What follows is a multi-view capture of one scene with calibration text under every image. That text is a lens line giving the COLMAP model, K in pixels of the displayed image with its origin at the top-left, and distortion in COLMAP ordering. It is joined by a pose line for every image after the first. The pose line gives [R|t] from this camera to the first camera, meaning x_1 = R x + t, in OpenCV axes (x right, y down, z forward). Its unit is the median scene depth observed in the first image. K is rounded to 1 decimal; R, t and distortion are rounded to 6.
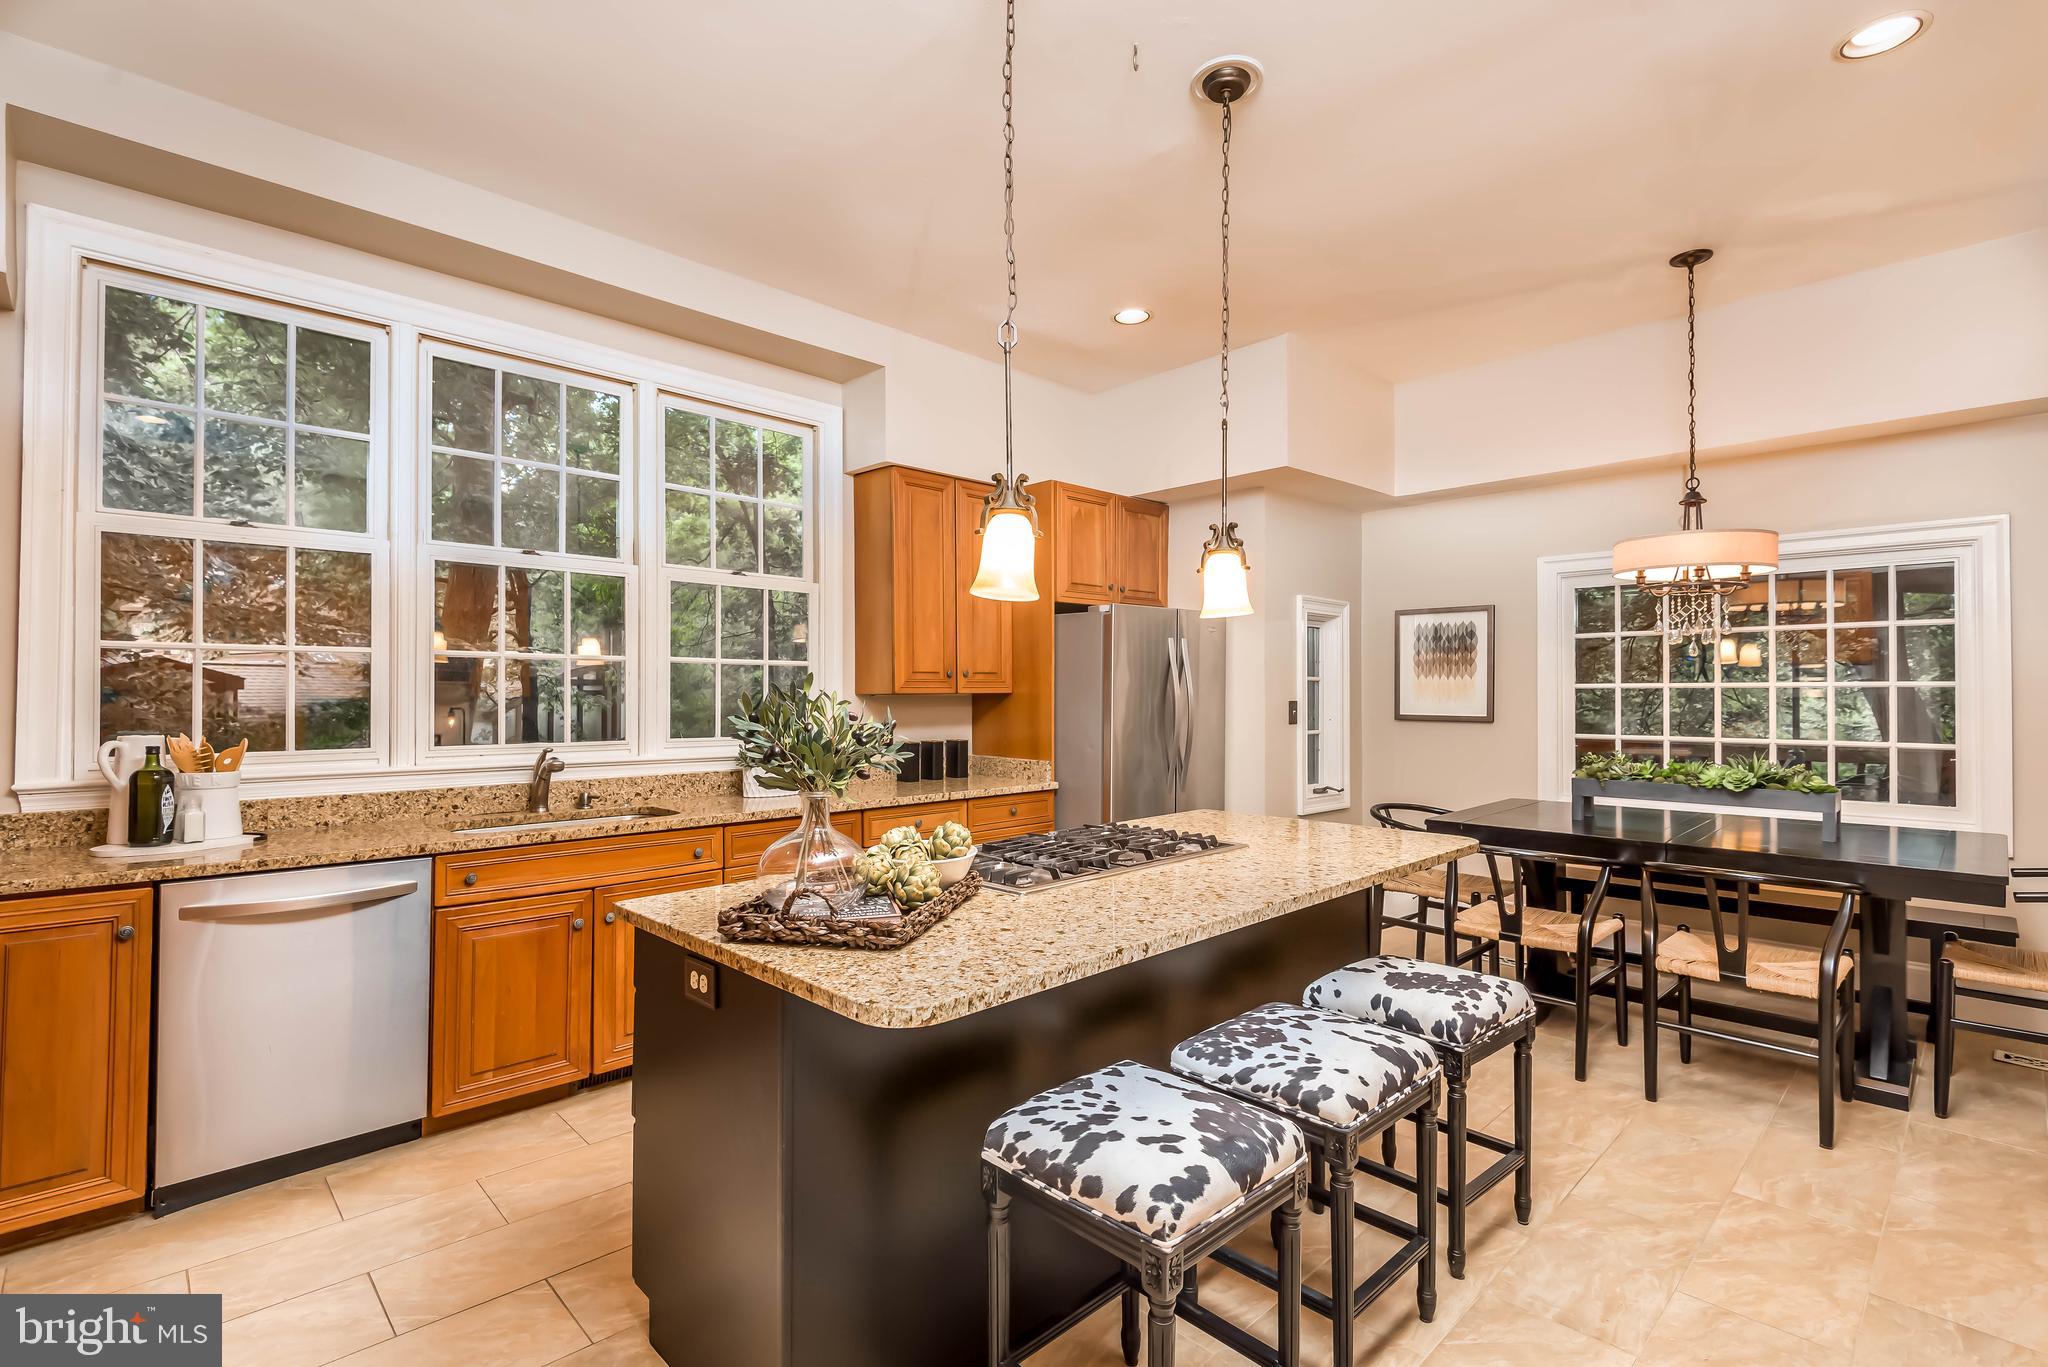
lens RADIAL K [[959.1, 0, 1032.4], [0, 959.1, 696.8], [0, 0, 1]] dist [0.068503, -0.069422]
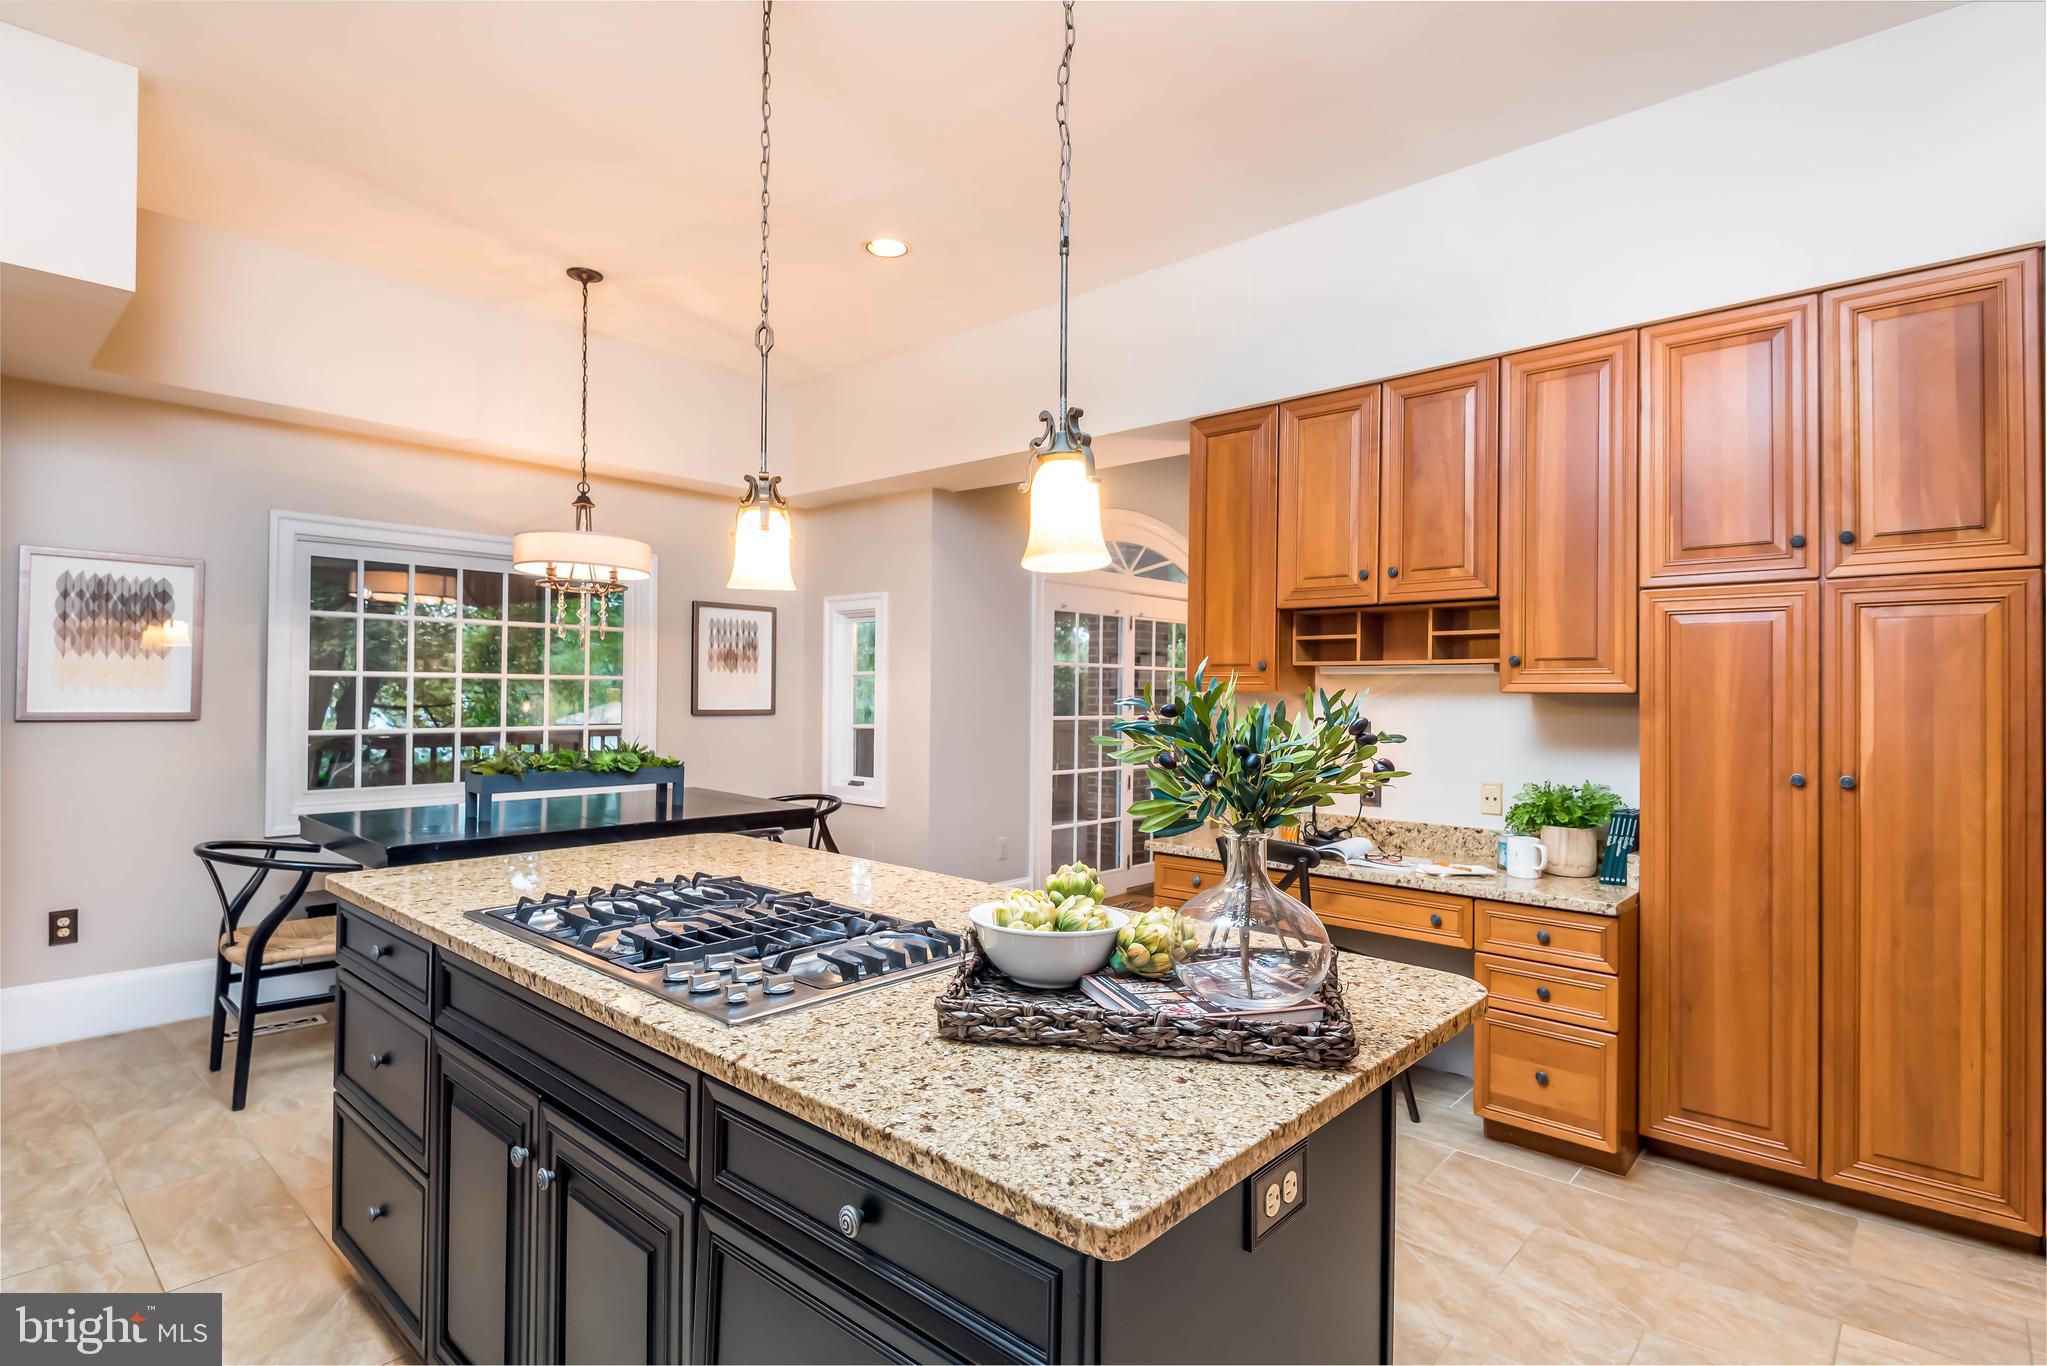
lens RADIAL K [[1028.0, 0, 1023.5], [0, 1028.0, 683.0], [0, 0, 1]] dist [-0.000027, -0.000240]
pose [[-0.057255, 0.005014, 0.998347, -0.461253], [-0.007382, 0.999958, -0.005446, -0.002690], [-0.998332, -0.007681, -0.057215, 0.576616]]
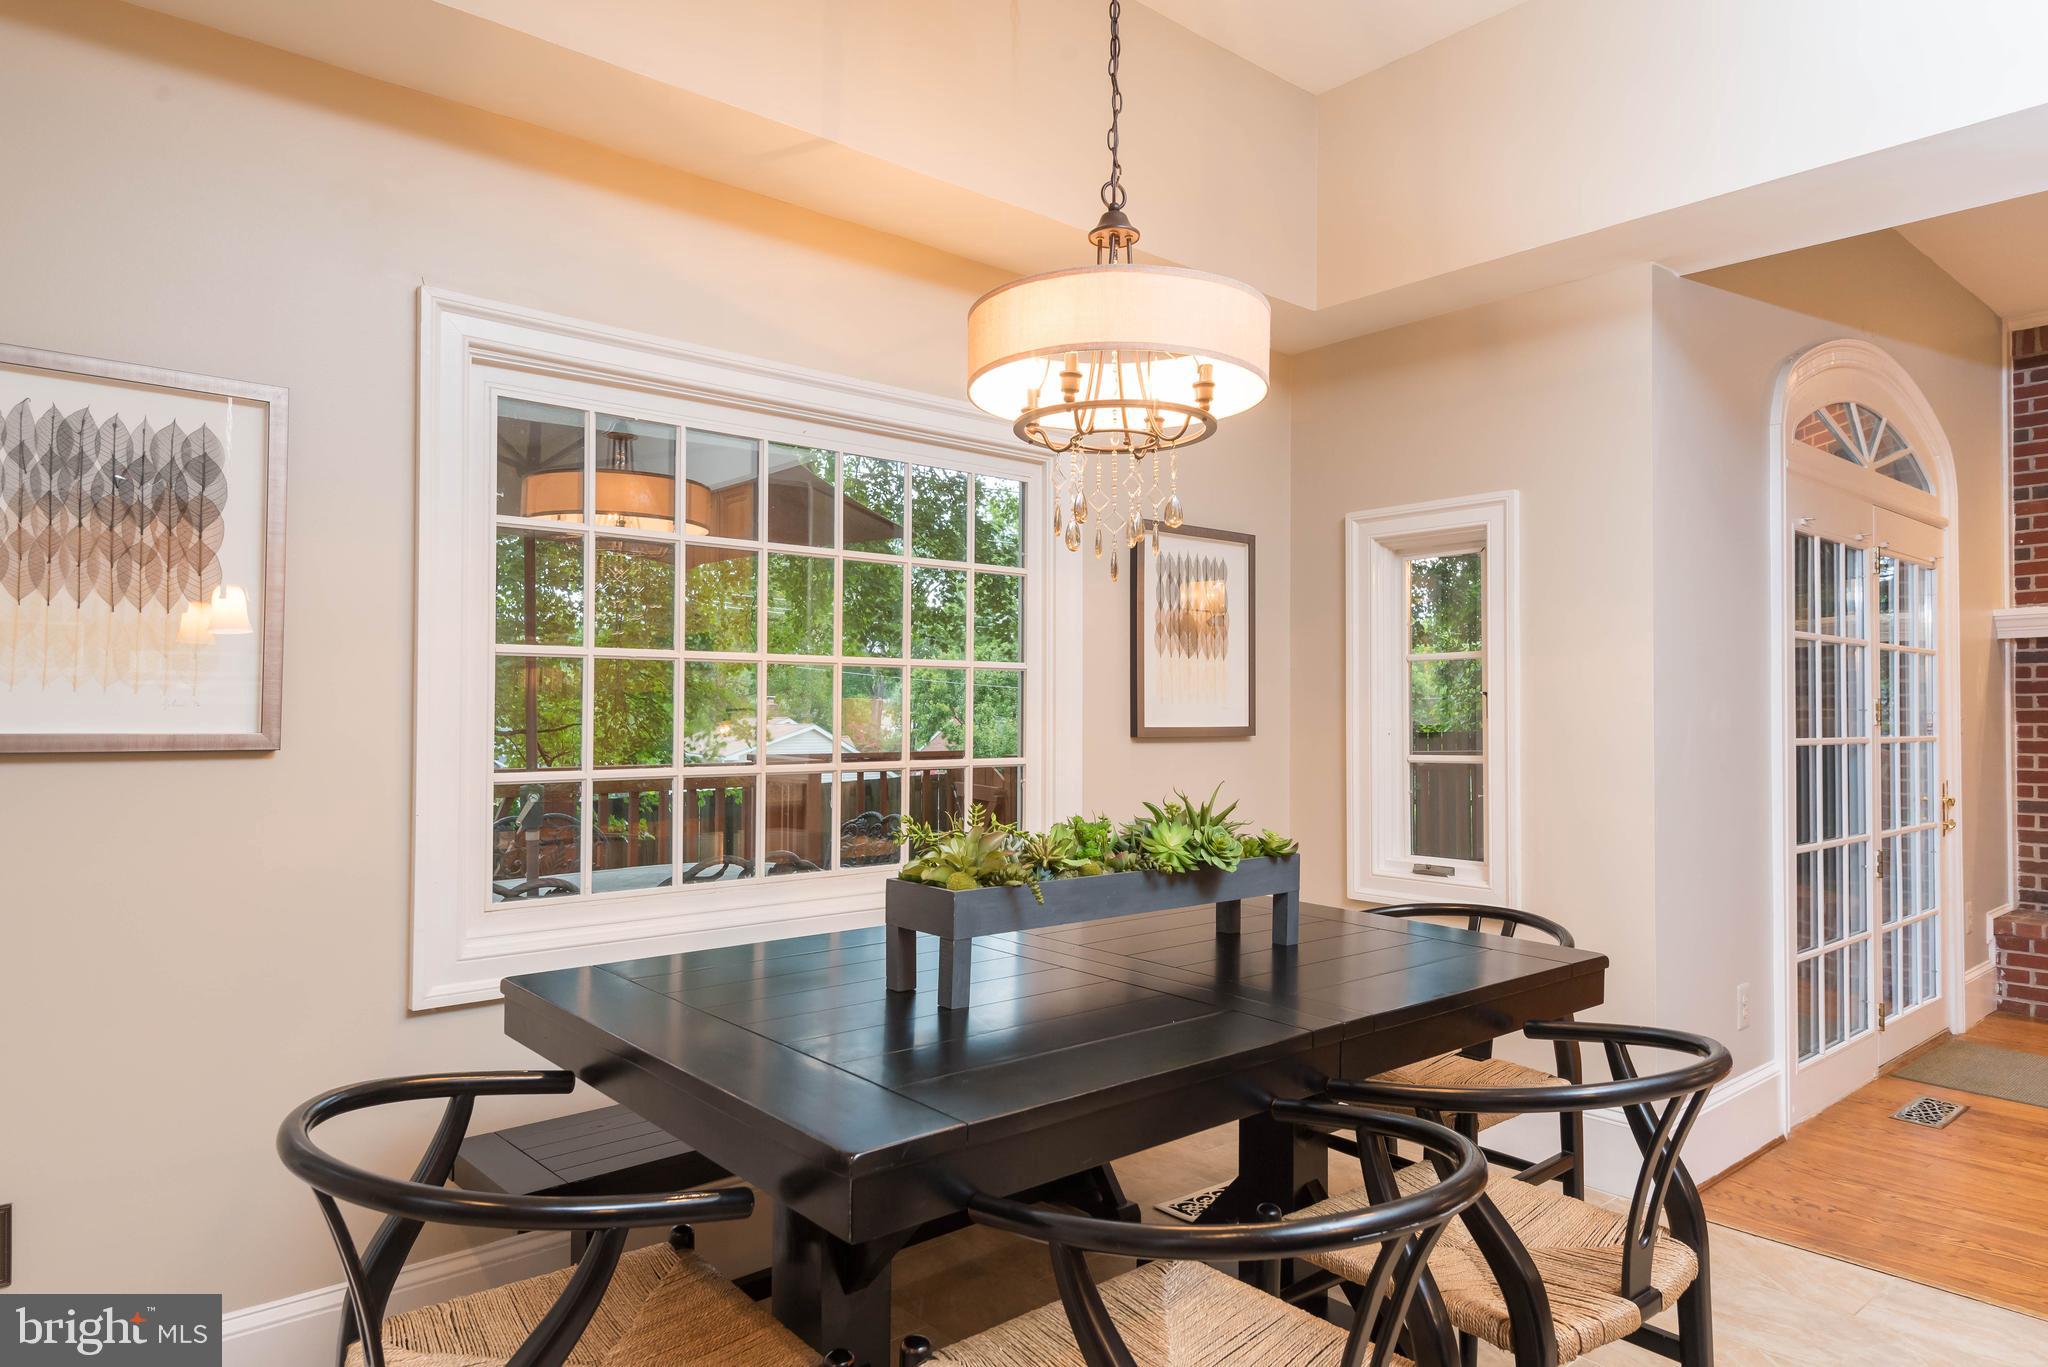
lens RADIAL K [[1241.9, 0, 1028.3], [0, 1241.9, 685.3], [0, 0, 1]] dist [0.002382, -0.000645]
pose [[0.061079, 0.017828, 0.997974, 0.108042], [0.002956, 0.999833, -0.018042, 0.016628], [-0.998129, 0.004052, 0.061016, 0.993787]]
